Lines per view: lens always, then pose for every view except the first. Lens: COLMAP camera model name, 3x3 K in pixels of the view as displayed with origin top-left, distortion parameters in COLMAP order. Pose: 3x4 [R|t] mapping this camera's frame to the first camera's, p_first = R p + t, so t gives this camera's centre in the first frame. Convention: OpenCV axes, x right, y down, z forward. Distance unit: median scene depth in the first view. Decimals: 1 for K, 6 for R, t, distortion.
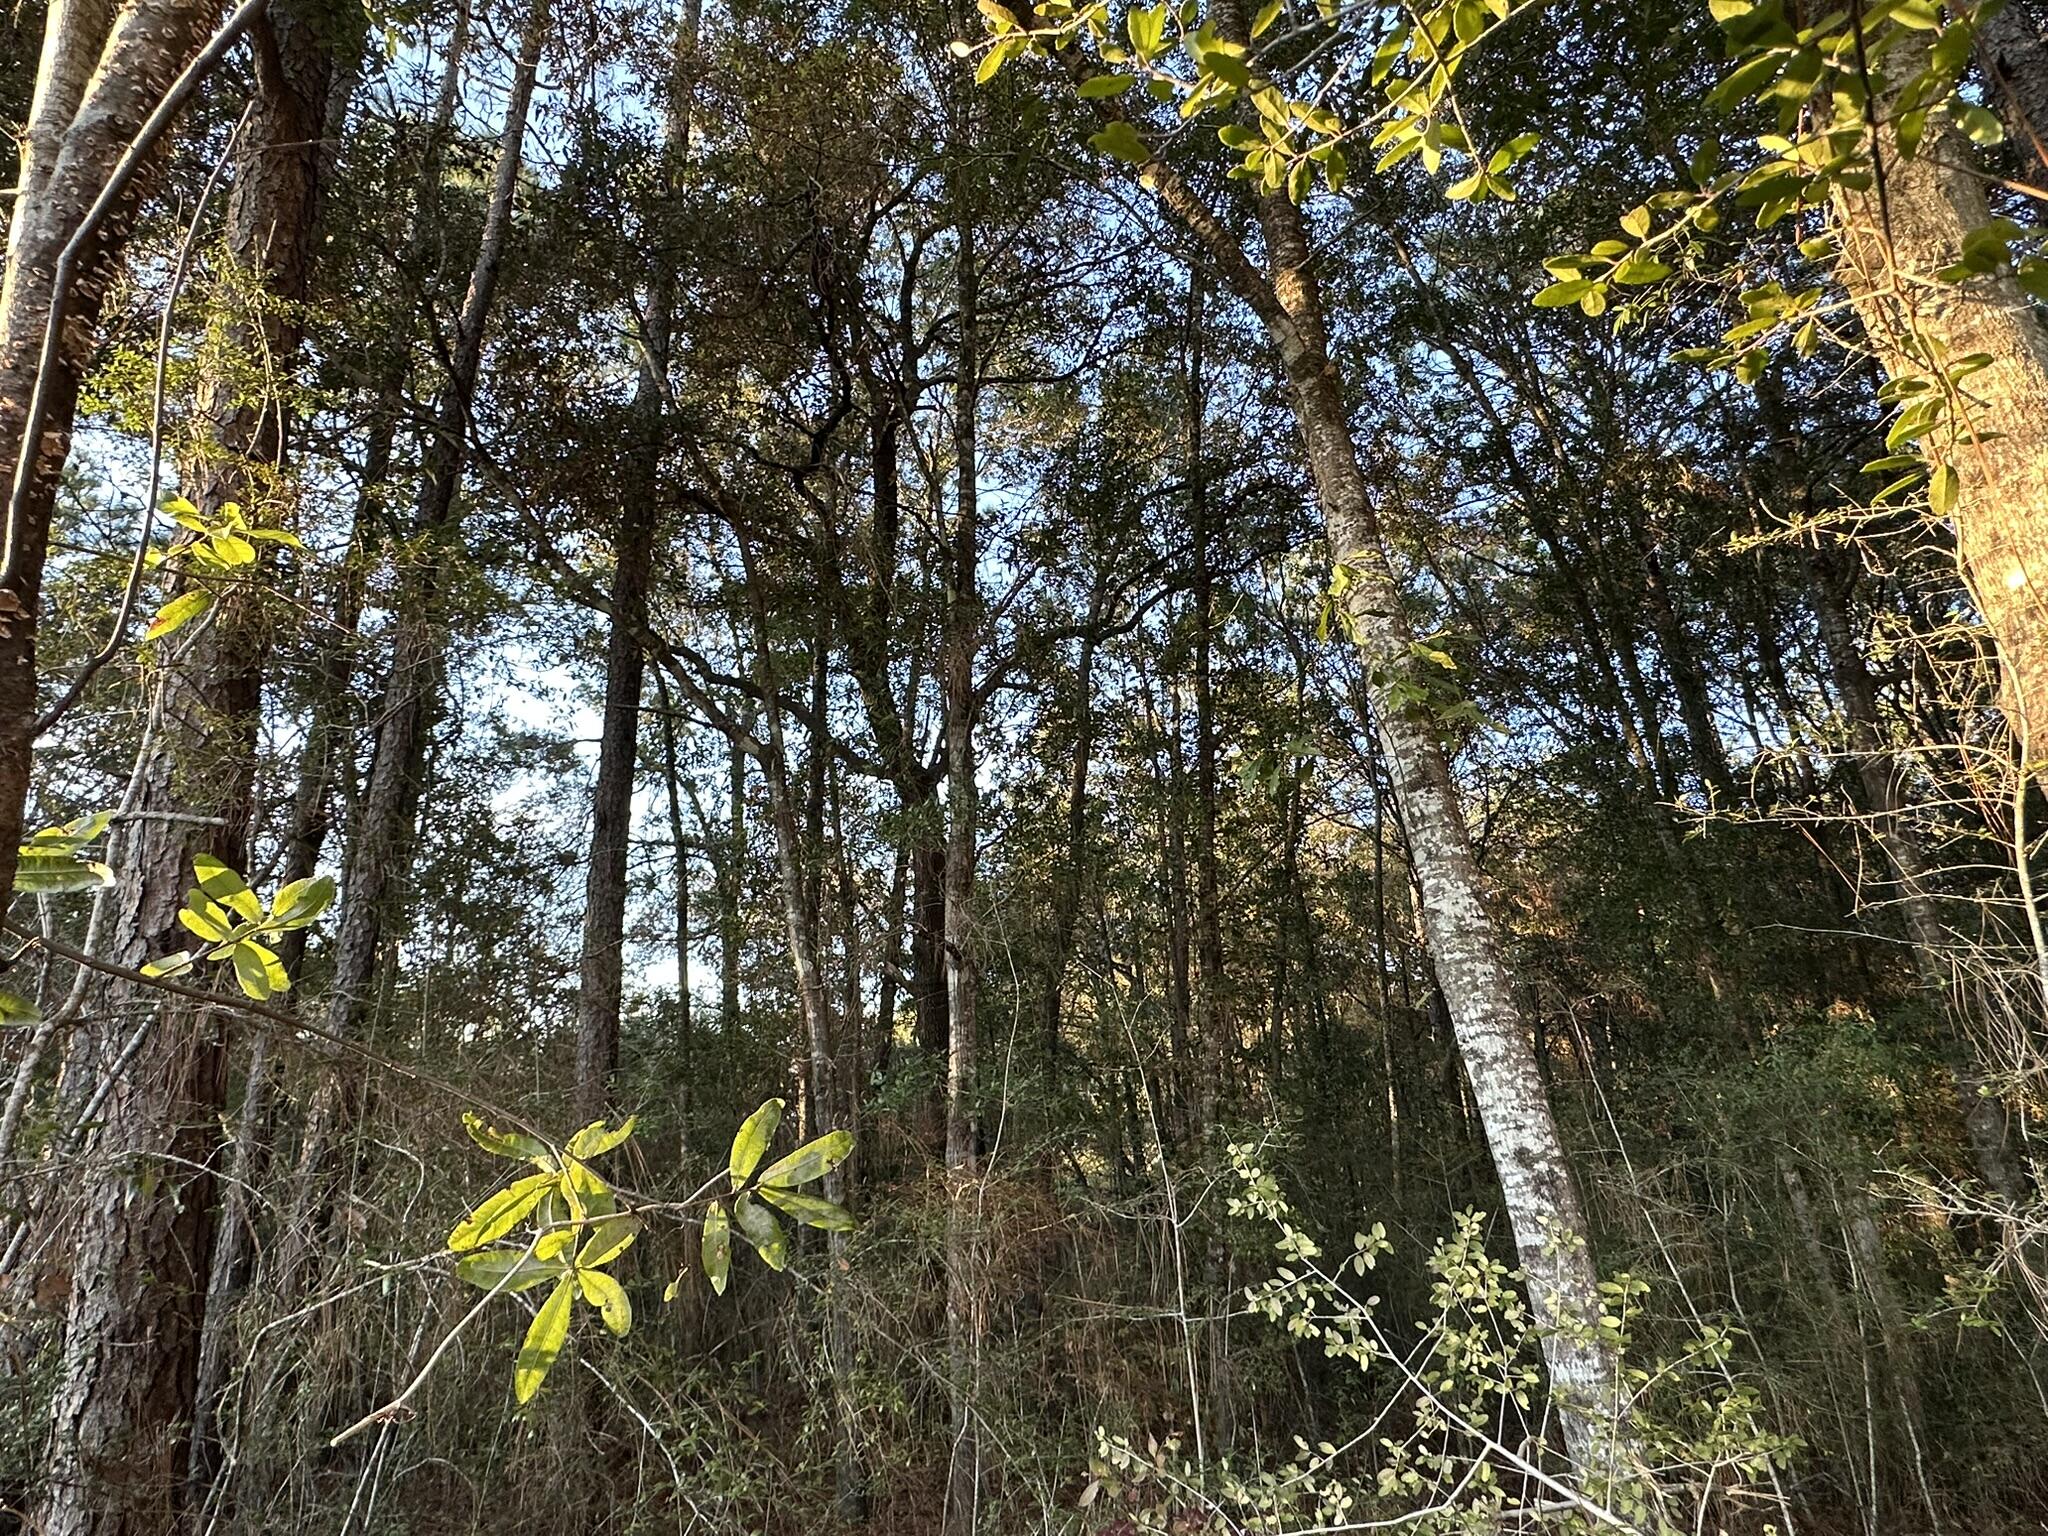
lens RADIAL K [[1157.2, 0, 1013.7], [0, 1157.2, 771.5], [0, 0, 1]] dist [-0.007265, 0.001289]
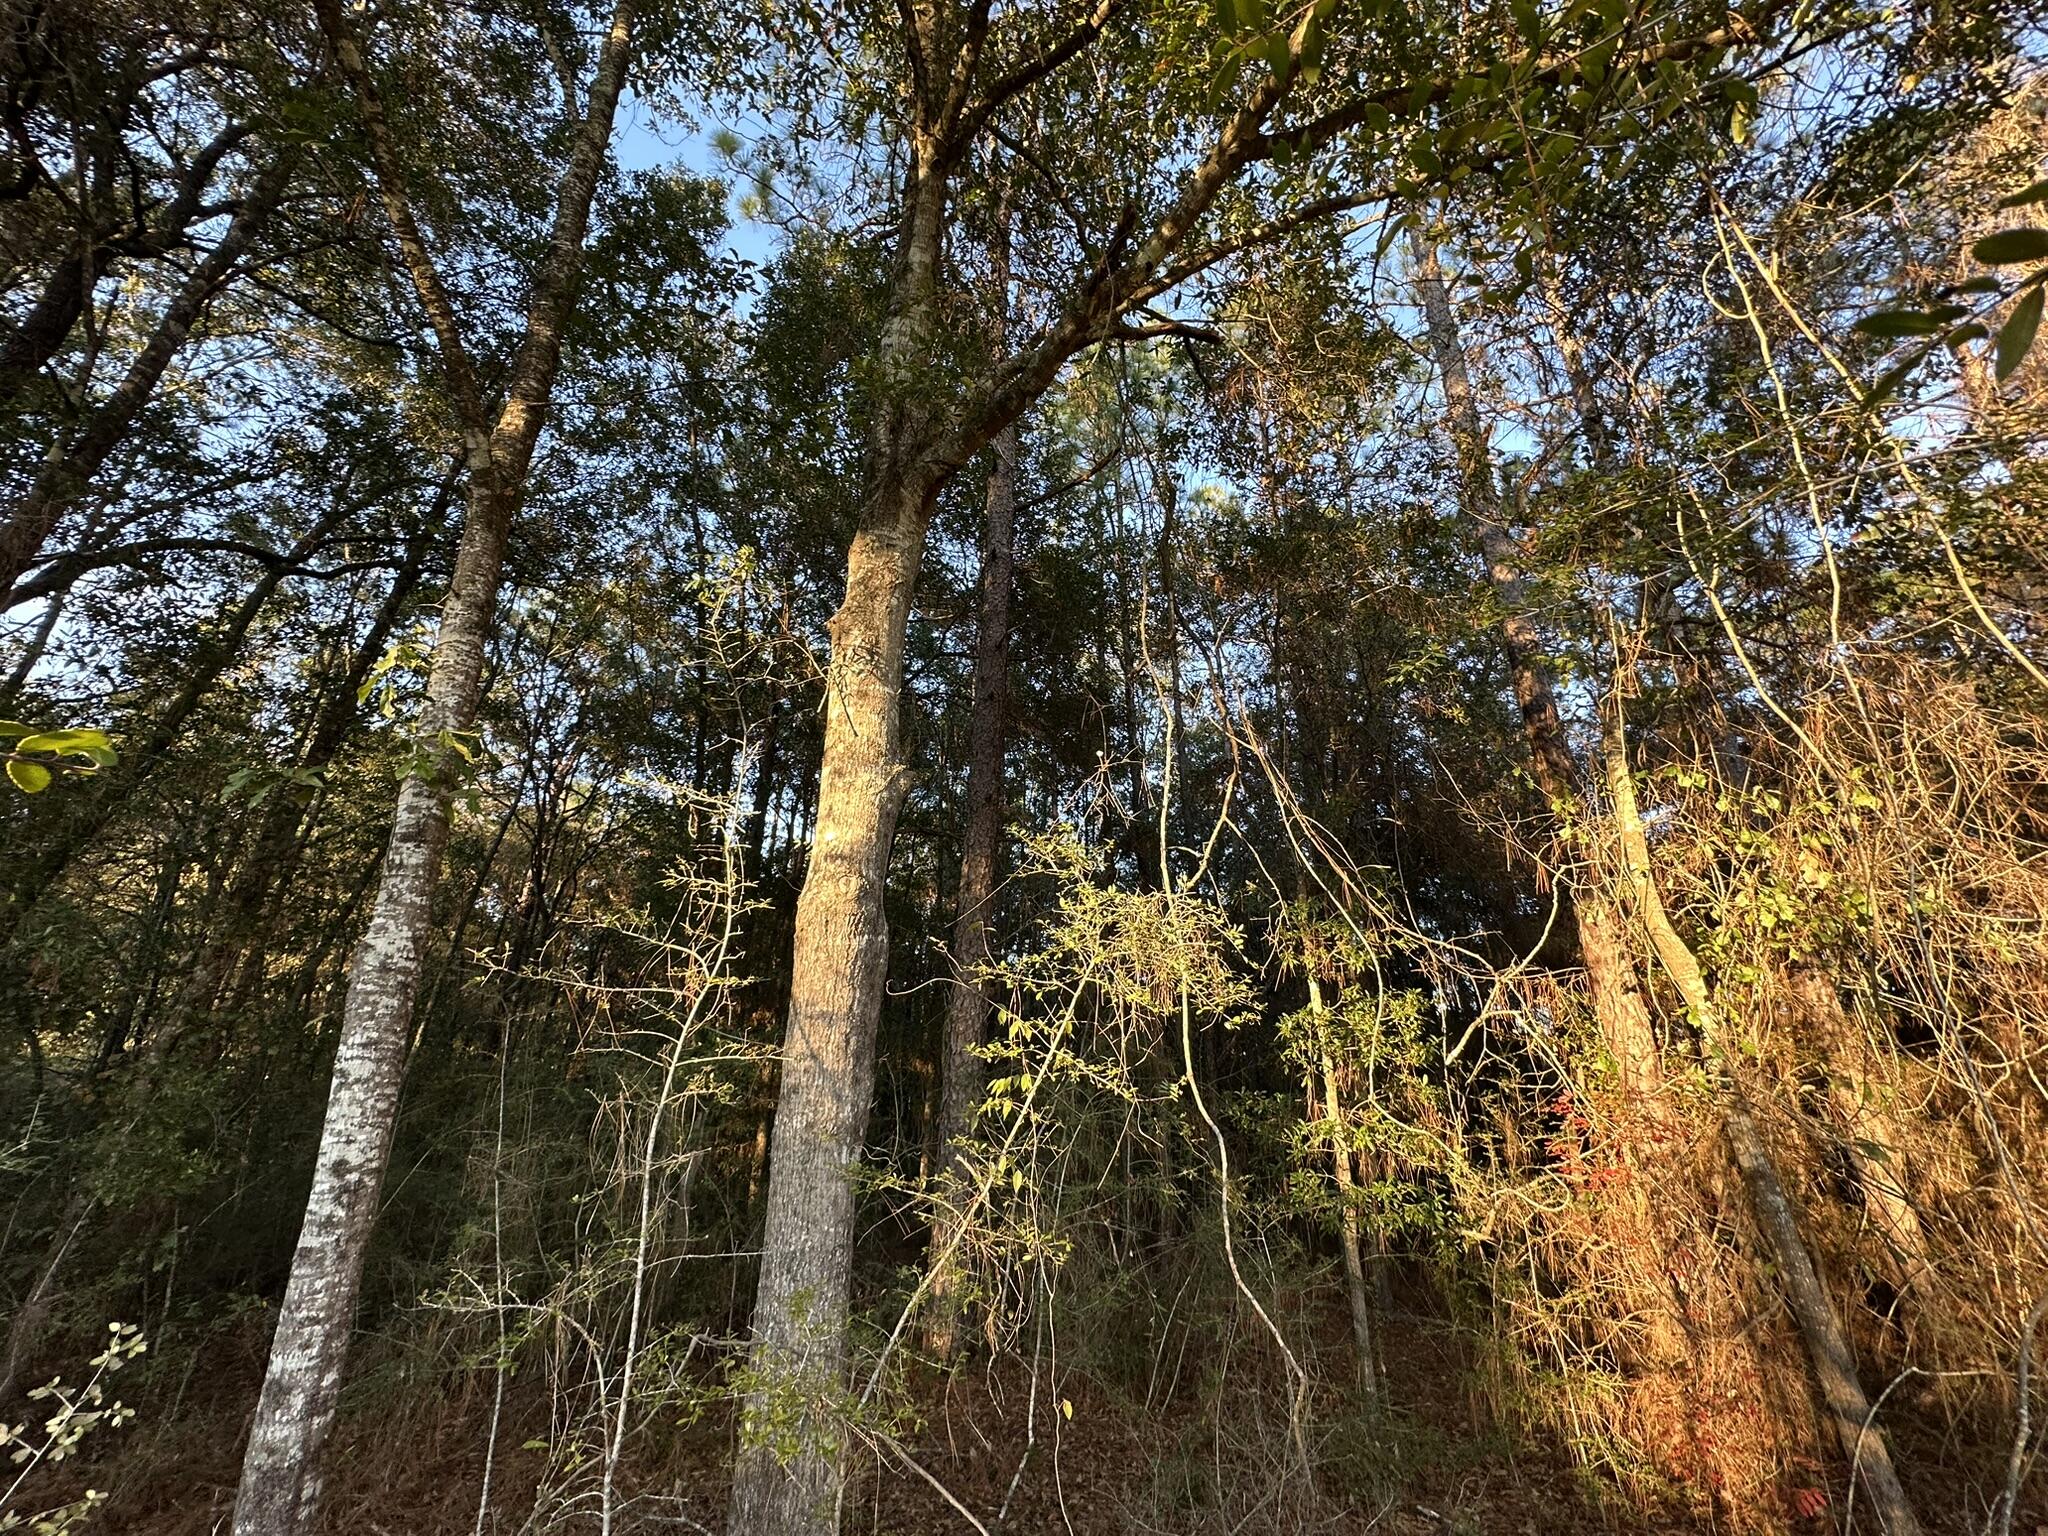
lens RADIAL K [[815.8, 0, 1021.8], [0, 815.8, 762.3], [0, 0, 1]] dist [-0.002918, 0.000556]
pose [[0.629929, 0.350265, 0.693184, 0.153811], [-0.321091, 0.930131, -0.178203, -0.131619], [-0.707170, -0.110320, 0.698384, -0.040016]]
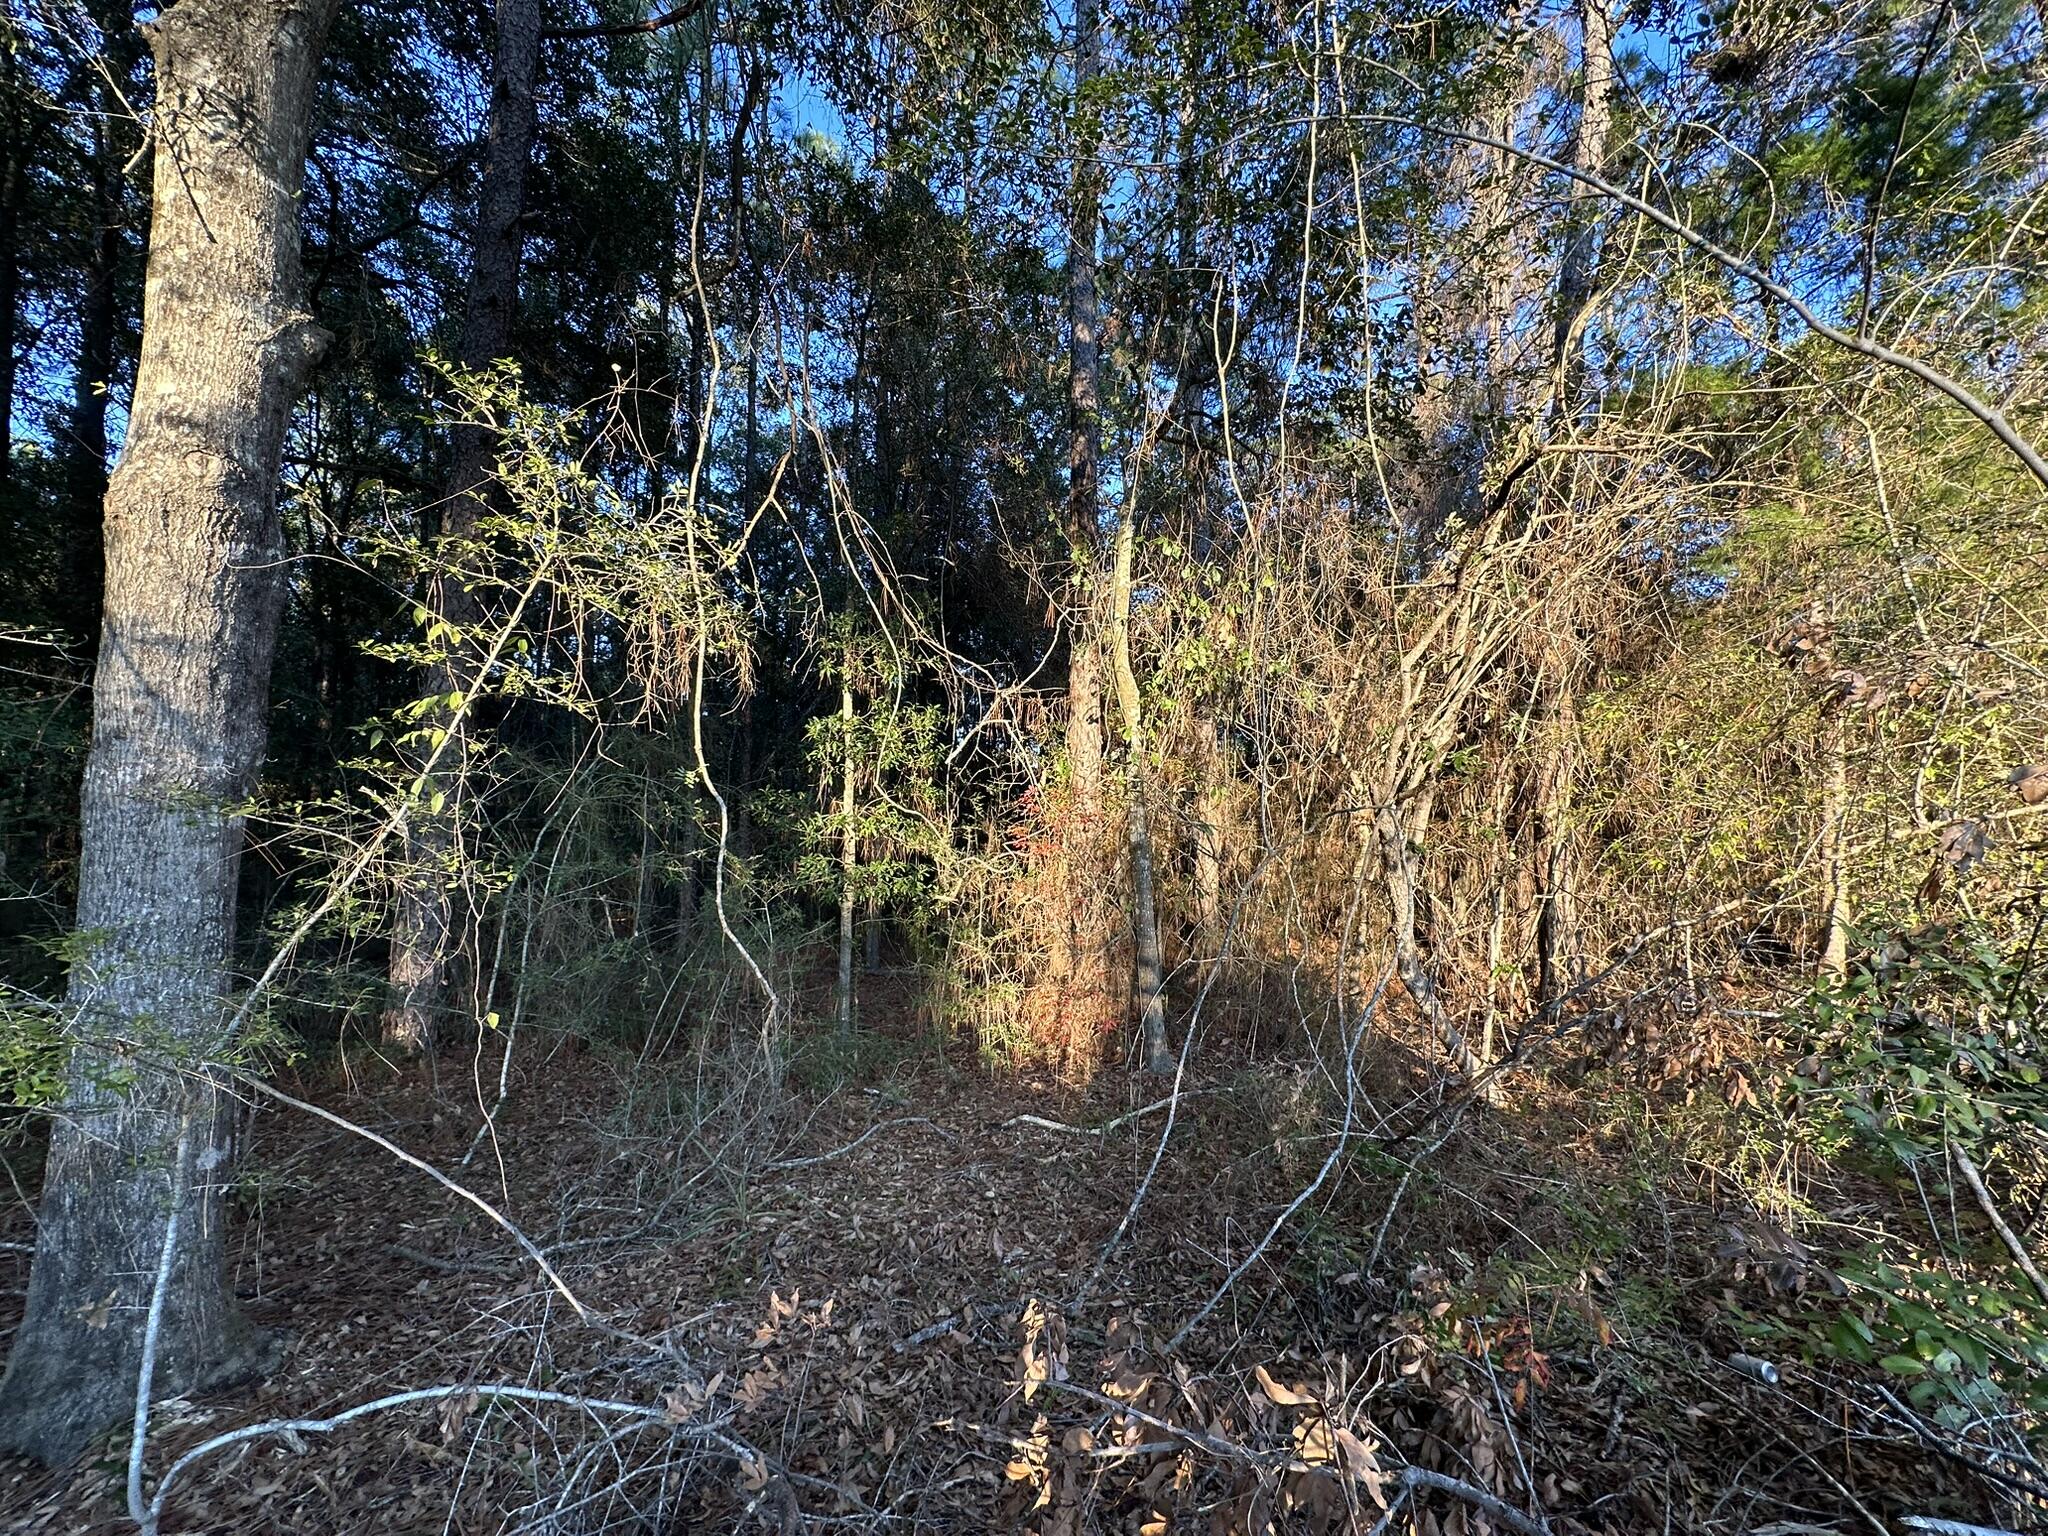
lens RADIAL K [[815.8, 0, 1023.2], [0, 815.8, 762.5], [0, 0, 1]] dist [-0.002918, 0.000556]
pose [[0.149397, 0.128819, 0.980350, 0.220641], [-0.376199, 0.924317, -0.064127, -0.082409], [-0.914415, -0.359226, 0.186552, -0.077847]]
